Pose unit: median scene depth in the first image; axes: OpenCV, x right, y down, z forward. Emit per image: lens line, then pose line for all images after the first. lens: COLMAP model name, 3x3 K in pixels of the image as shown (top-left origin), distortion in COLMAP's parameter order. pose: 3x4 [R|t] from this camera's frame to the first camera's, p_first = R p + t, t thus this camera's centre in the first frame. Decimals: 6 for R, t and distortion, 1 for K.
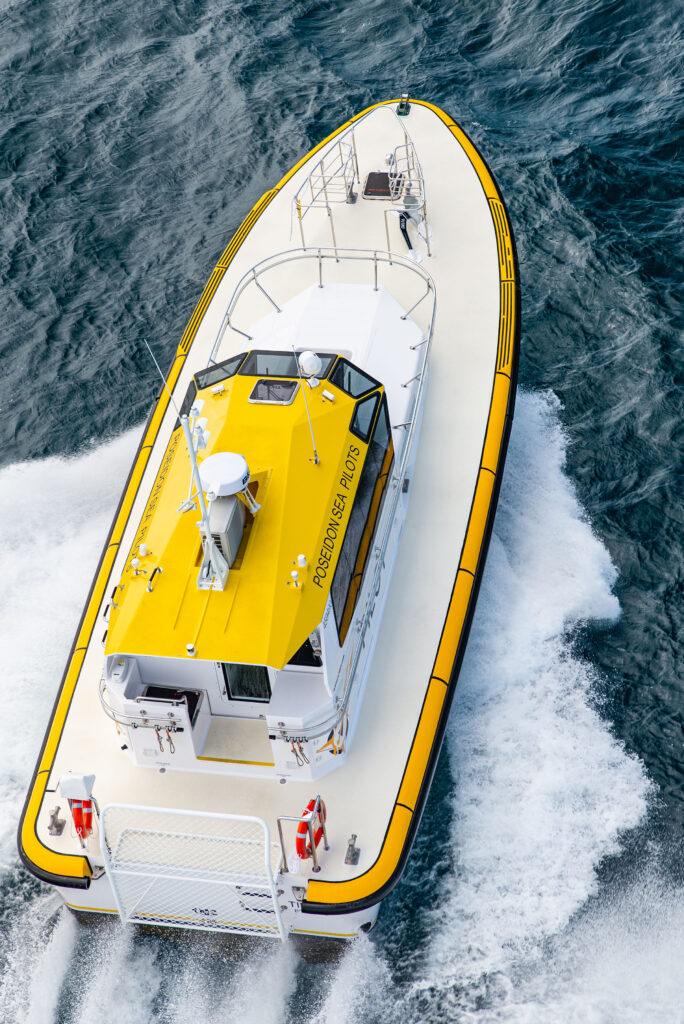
lens RADIAL K [[2167.9, 0, 342.0], [0, 2167.9, 512.0], [0, 0, 1]] dist [0.009630, 0.158802]
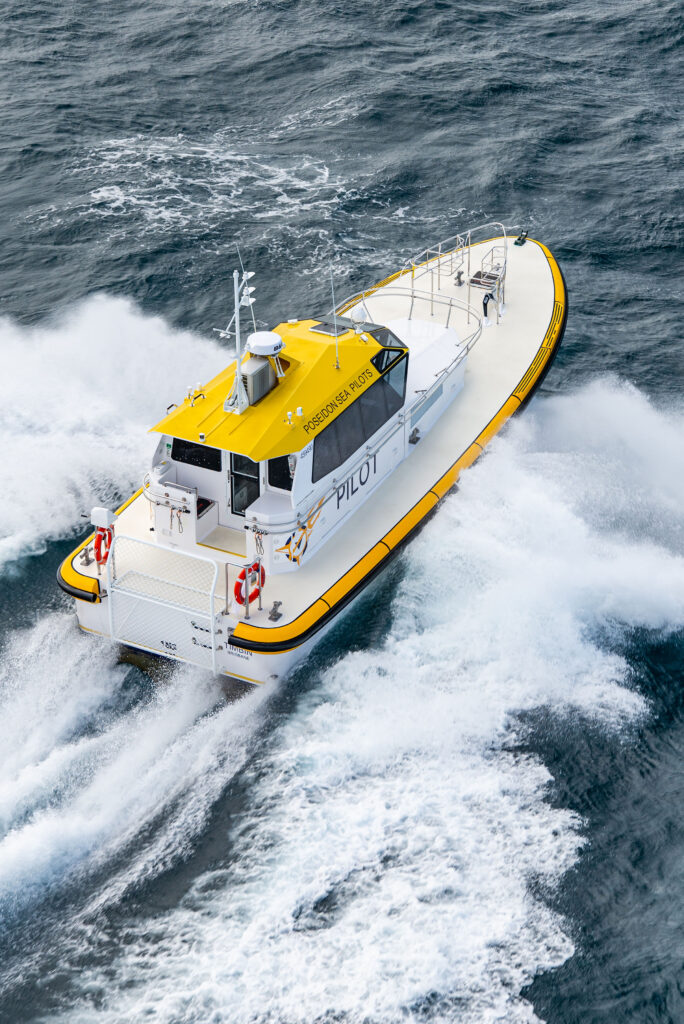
lens RADIAL K [[1980.2, 0, 318.2], [0, 1980.2, 509.9], [0, 0, 1]] dist [0.006573, -0.214315]
pose [[0.951851, 0.230903, -0.201650, 0.262640], [-0.268201, 0.945831, -0.182951, 0.309509], [0.148483, 0.228225, 0.962219, -0.219699]]
